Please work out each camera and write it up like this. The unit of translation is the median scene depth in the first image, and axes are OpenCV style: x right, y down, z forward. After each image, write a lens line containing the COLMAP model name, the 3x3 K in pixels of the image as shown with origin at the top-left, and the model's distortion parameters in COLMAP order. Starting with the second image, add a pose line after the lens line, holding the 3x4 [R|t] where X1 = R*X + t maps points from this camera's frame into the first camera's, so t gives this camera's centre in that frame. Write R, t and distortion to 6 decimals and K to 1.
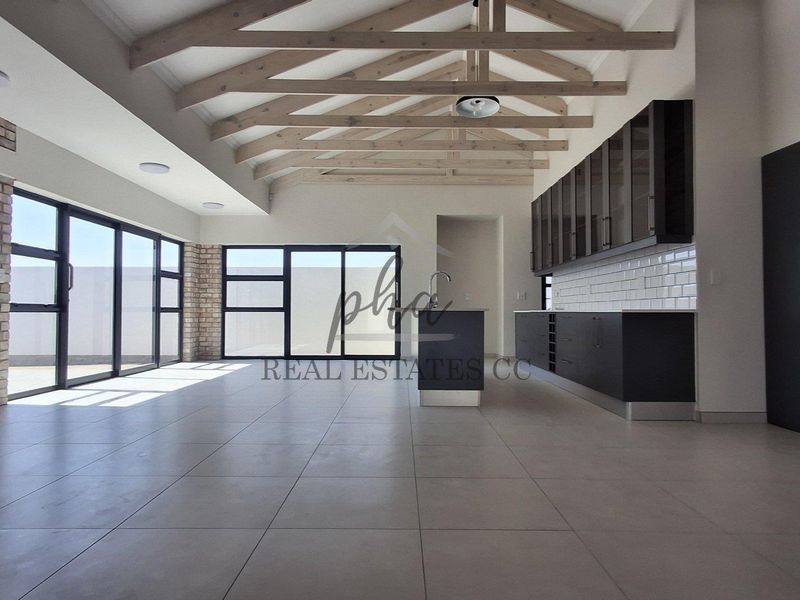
lens RADIAL K [[493.1, 0, 399.6], [0, 493.1, 306.8], [0, 0, 1]] dist [0.007263, 0.005559]
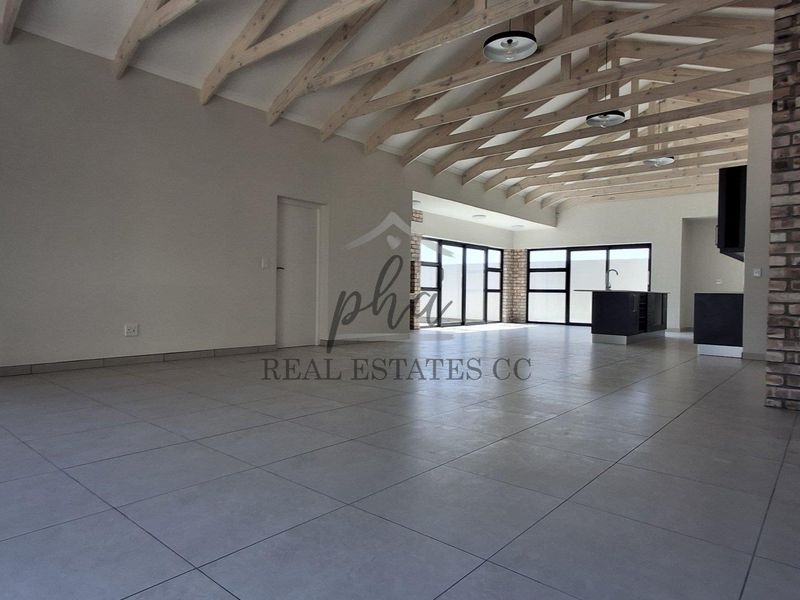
lens RADIAL K [[493.1, 0, 402.1], [0, 493.1, 297.6], [0, 0, 1]] dist [0.007263, 0.005559]
pose [[0.766842, 0.016802, -0.641616, 0.345640], [-0.006658, 0.999812, 0.018225, 0.001205], [0.641802, -0.009703, 0.766809, -0.450724]]
